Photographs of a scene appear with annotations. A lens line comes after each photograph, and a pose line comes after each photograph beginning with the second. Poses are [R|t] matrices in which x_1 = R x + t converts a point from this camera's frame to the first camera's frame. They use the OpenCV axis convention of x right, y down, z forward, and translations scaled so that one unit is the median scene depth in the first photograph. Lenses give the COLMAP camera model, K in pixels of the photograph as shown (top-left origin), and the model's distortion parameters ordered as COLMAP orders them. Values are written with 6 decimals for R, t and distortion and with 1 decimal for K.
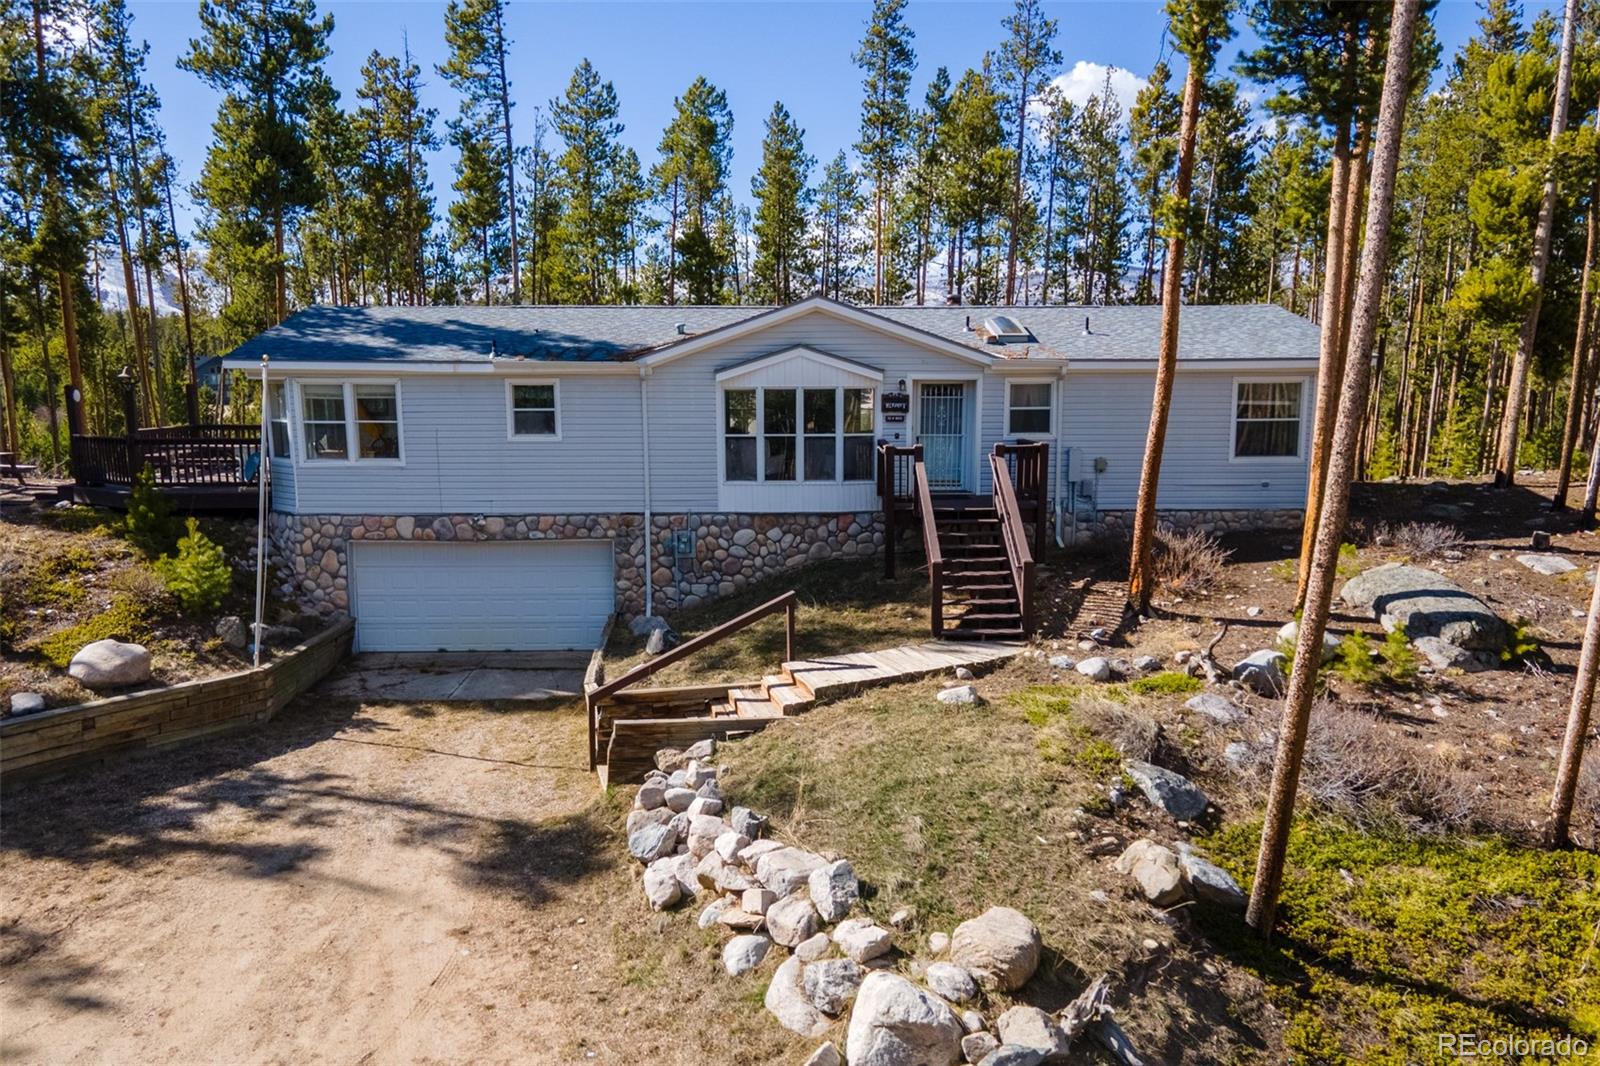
lens RADIAL K [[1161.0, 0, 791.6], [0, 1161.0, 587.1], [0, 0, 1]] dist [0.023689, 0.035820]
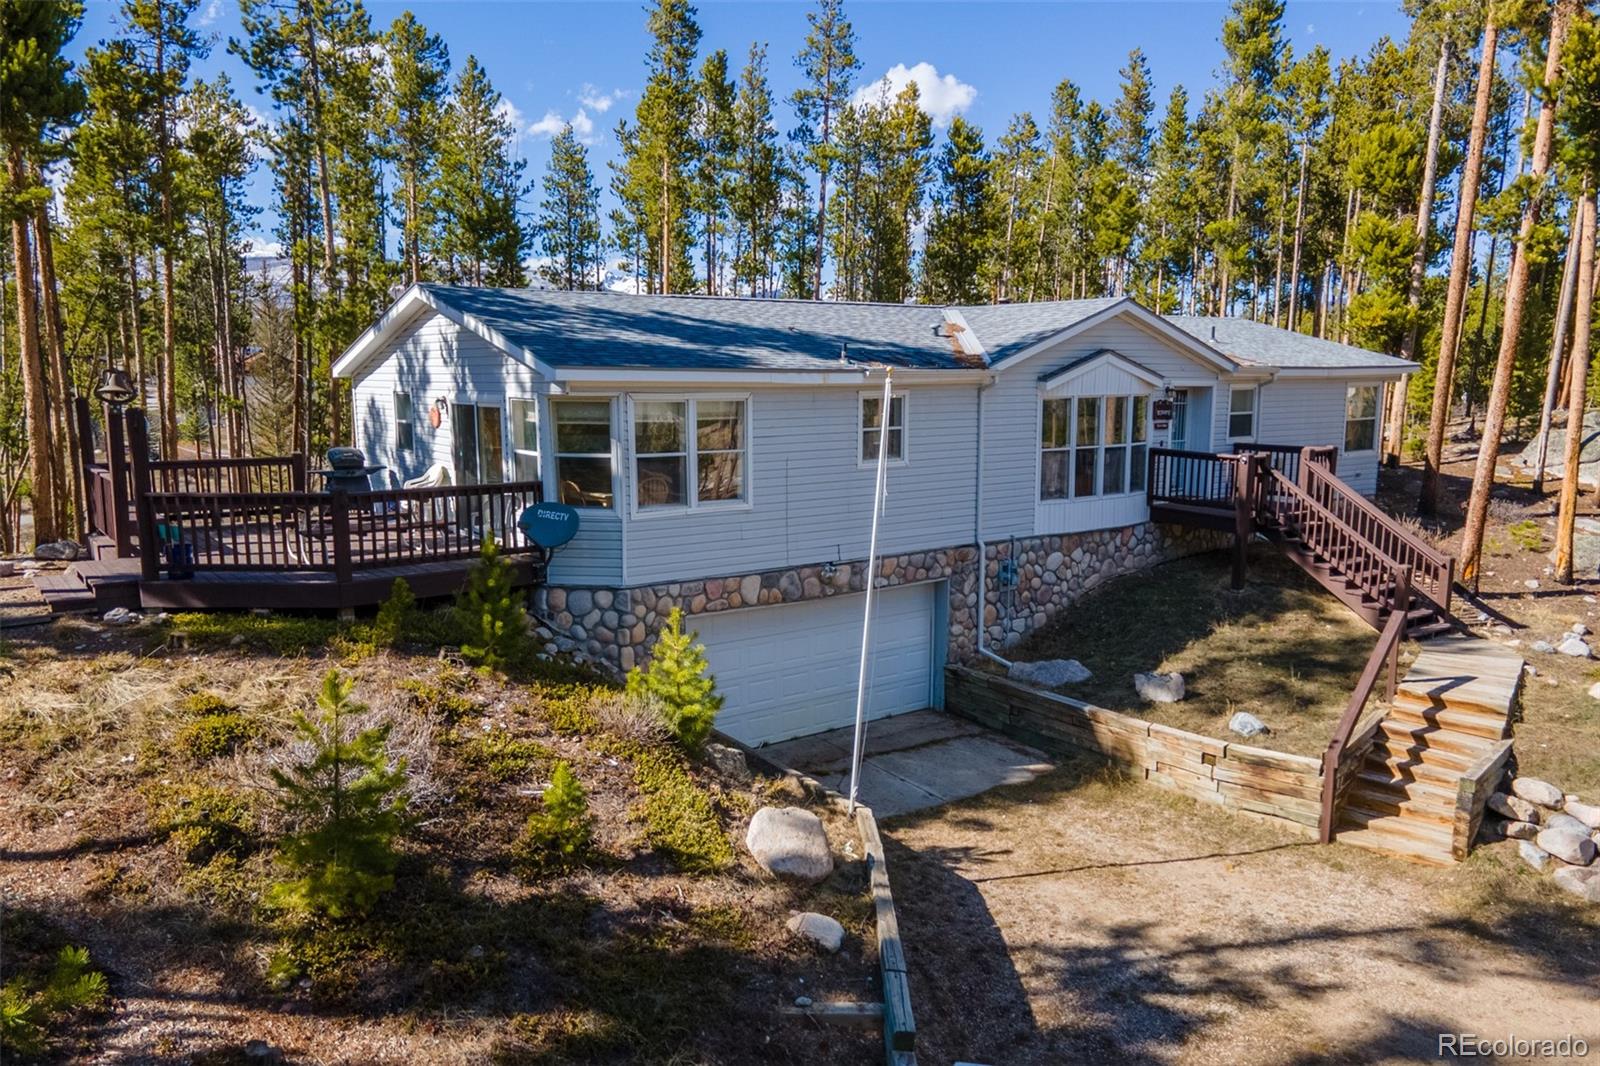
lens RADIAL K [[1161.0, 0, 781.3], [0, 1161.0, 561.9], [0, 0, 1]] dist [0.023689, 0.035820]
pose [[0.827296, -0.092239, 0.554142, -0.735778], [0.099219, 0.994912, 0.017480, -0.081120], [-0.552935, 0.040520, 0.832238, 0.369167]]
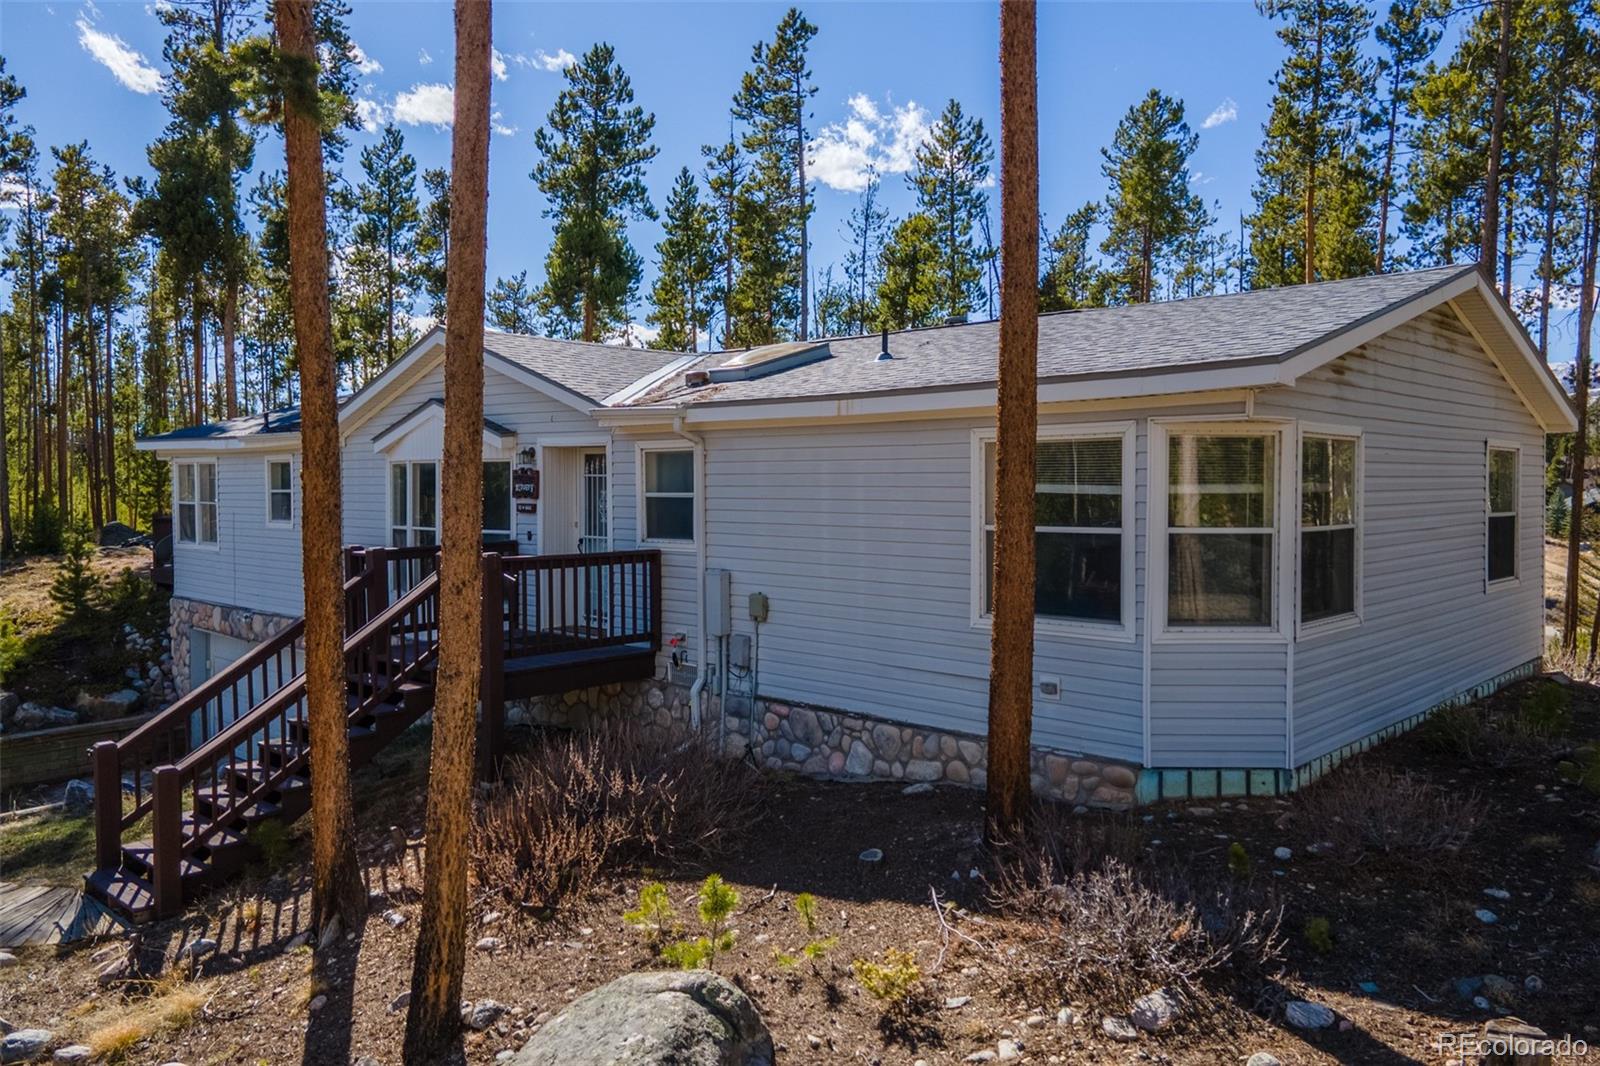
lens RADIAL K [[1161.0, 0, 805.2], [0, 1161.0, 526.4], [0, 0, 1]] dist [0.023689, 0.035820]
pose [[0.718782, 0.027806, -0.694680, 0.640631], [-0.122958, 0.988533, -0.087655, -0.099671], [0.684277, 0.148421, 0.713959, 0.661912]]
